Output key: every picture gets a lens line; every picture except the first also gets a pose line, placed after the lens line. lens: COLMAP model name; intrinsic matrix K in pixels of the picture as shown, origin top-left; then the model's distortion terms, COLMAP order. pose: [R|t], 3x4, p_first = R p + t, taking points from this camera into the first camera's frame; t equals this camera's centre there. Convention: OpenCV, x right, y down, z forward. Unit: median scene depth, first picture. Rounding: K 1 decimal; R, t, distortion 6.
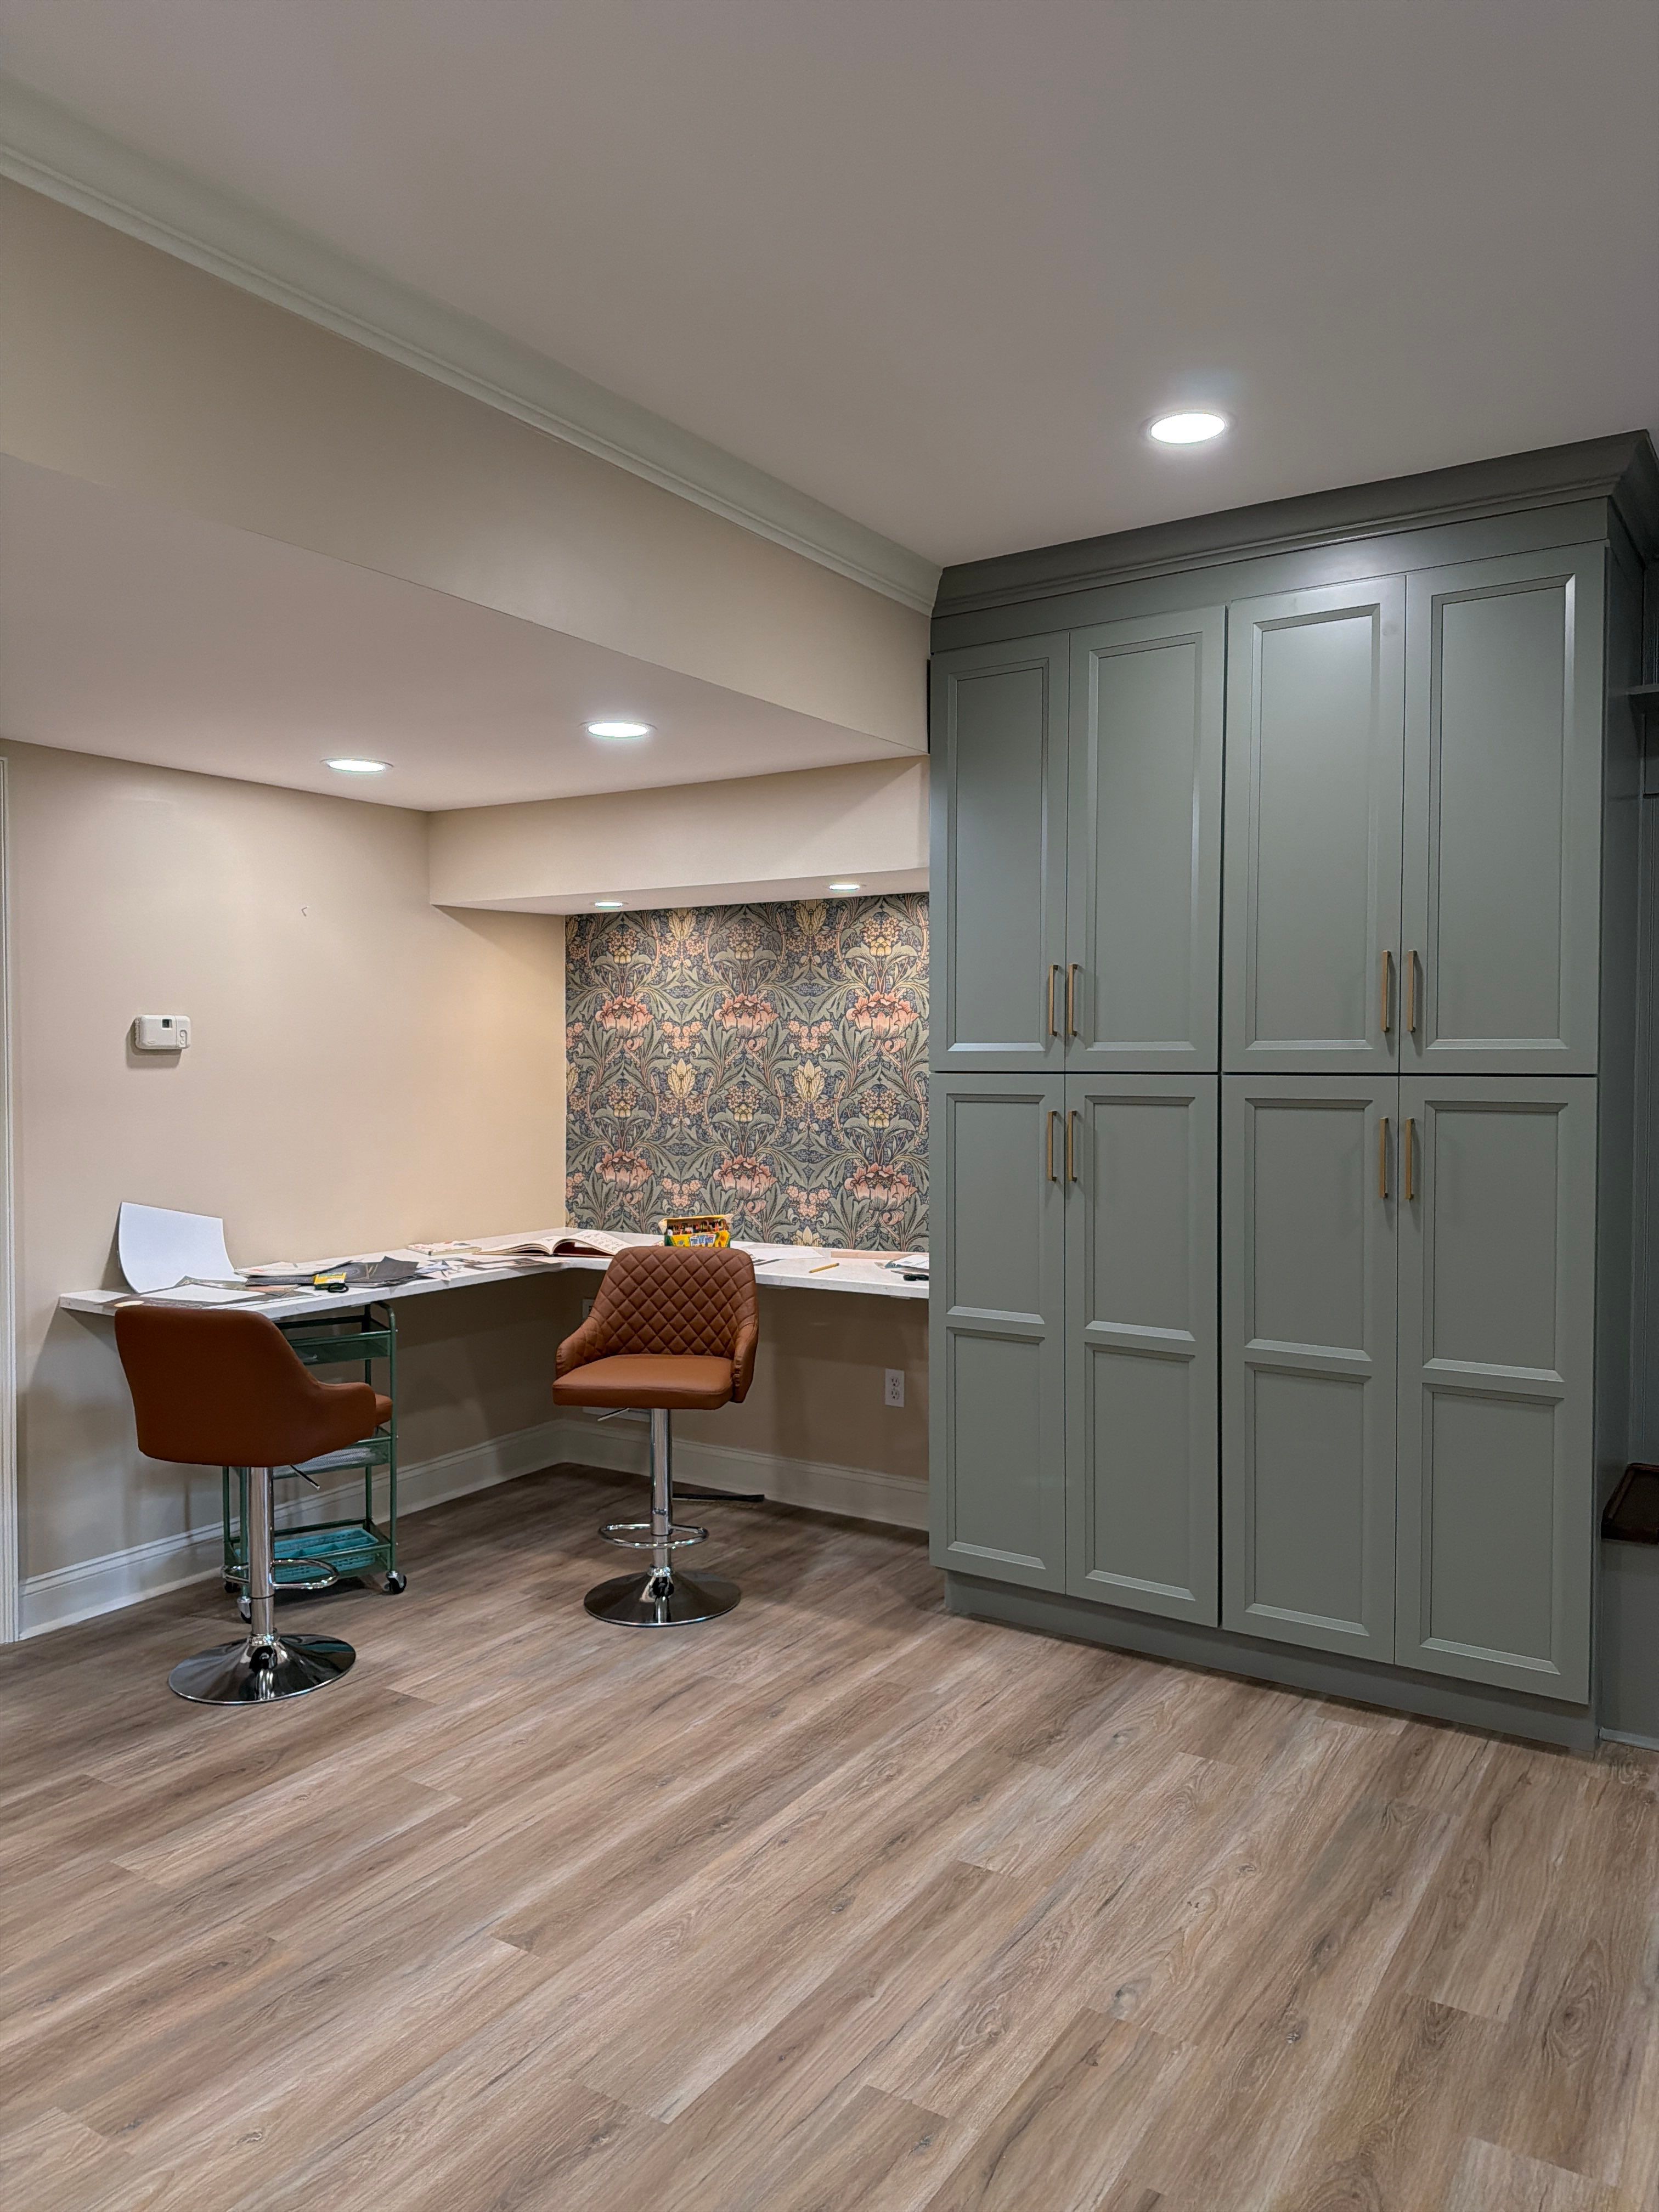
lens RADIAL K [[1549.4, 0, 824.2], [0, 1549.4, 1103.5], [0, 0, 1]] dist [0.125244, -0.210581]
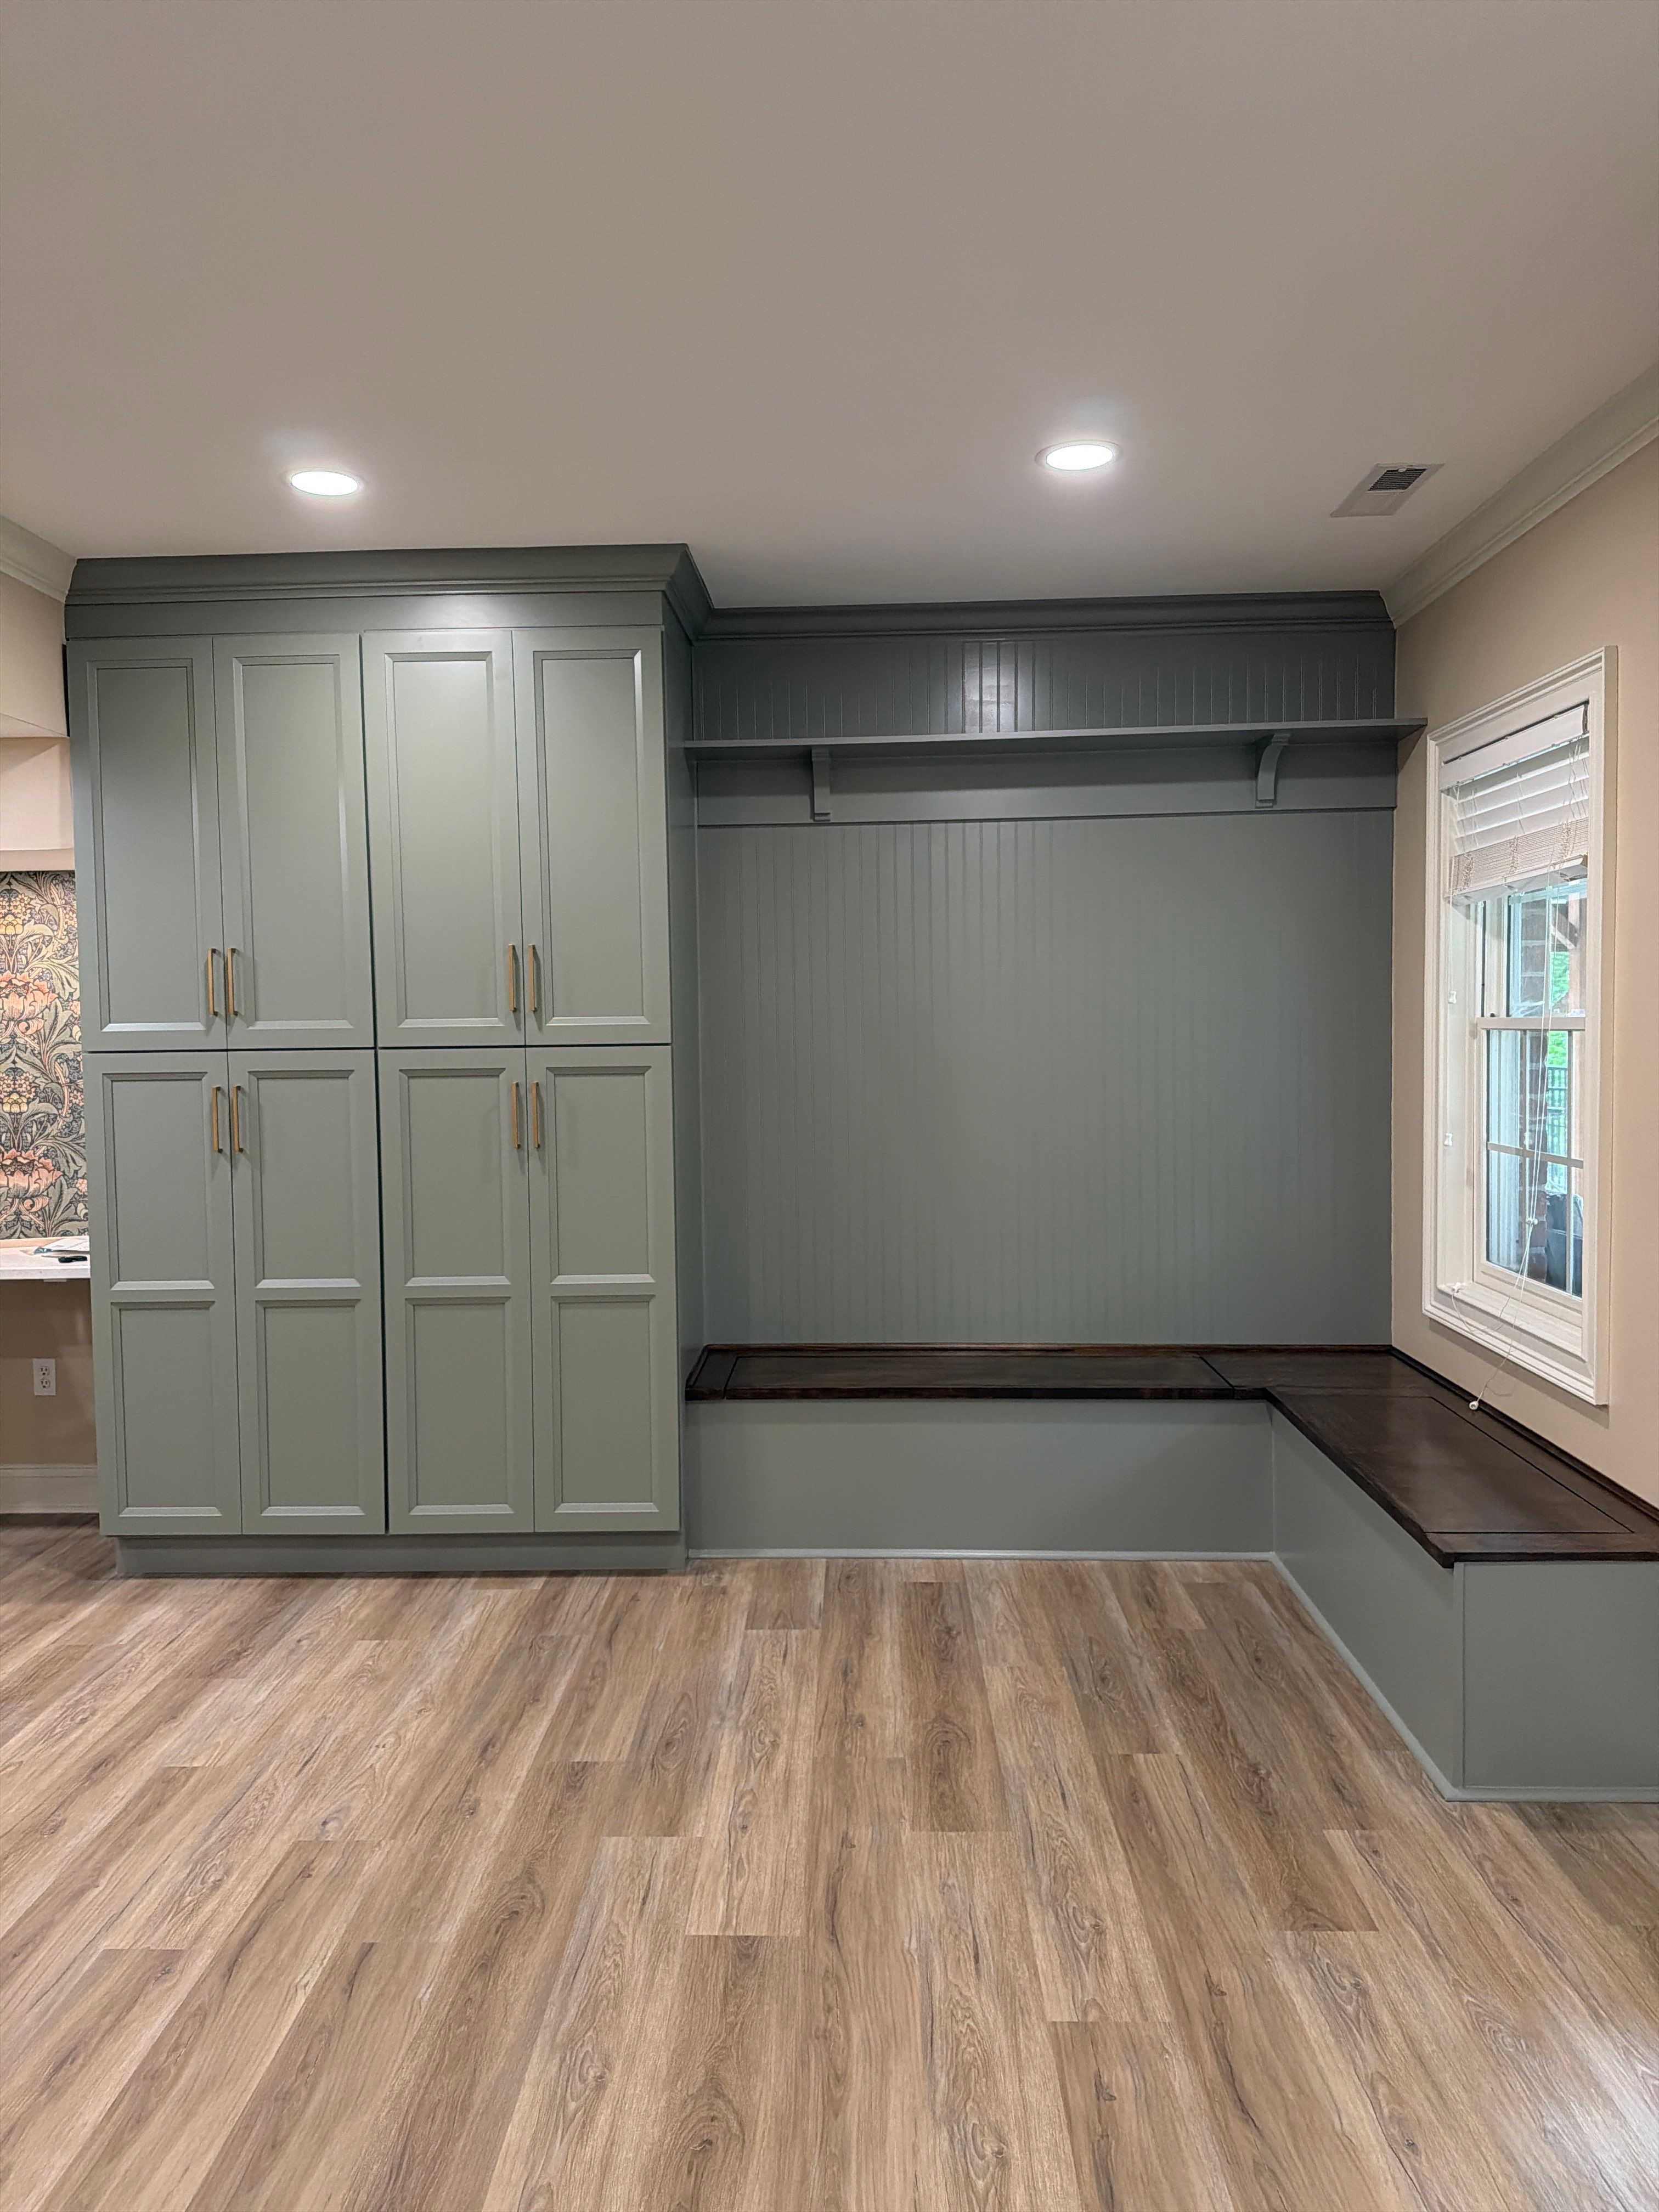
lens RADIAL K [[1549.4, 0, 824.2], [0, 1549.4, 1103.5], [0, 0, 1]] dist [0.125244, -0.210581]
pose [[0.855247, -0.037001, 0.516898, -0.041966], [0.031115, 0.999315, 0.020051, 0.006052], [-0.517285, -0.001065, 0.855812, -0.104918]]
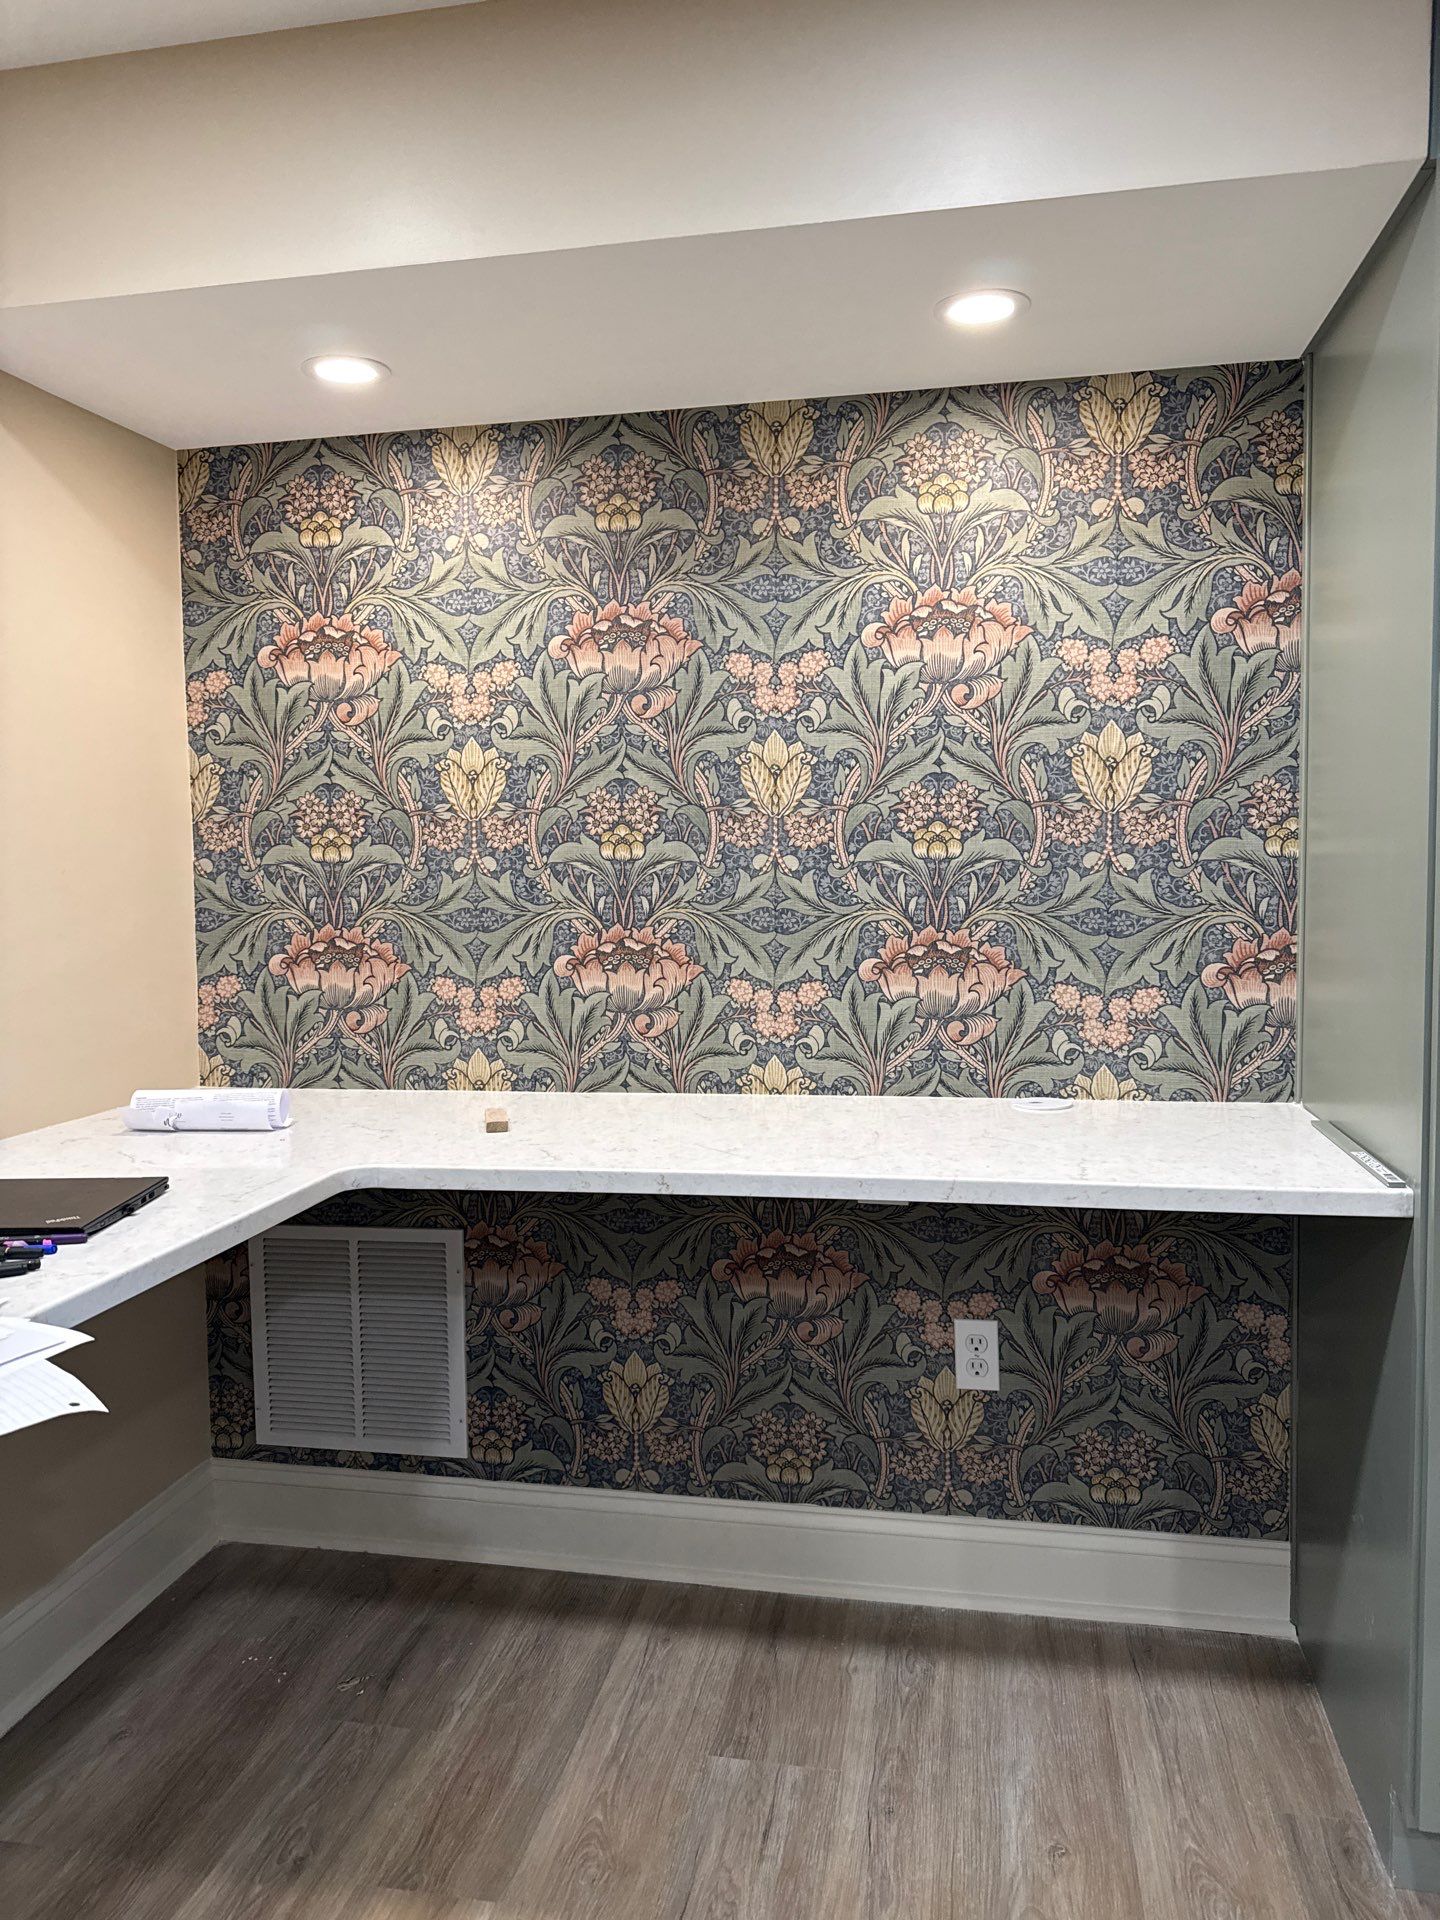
lens RADIAL K [[1344.8, 0, 715.4], [0, 1344.8, 957.8], [0, 0, 1]] dist [0.125244, -0.210581]
pose [[0.926497, -0.041497, 0.374008, -0.202687], [0.027412, 0.998703, 0.042904, 0.027633], [-0.375303, -0.029498, 0.926433, 0.614556]]
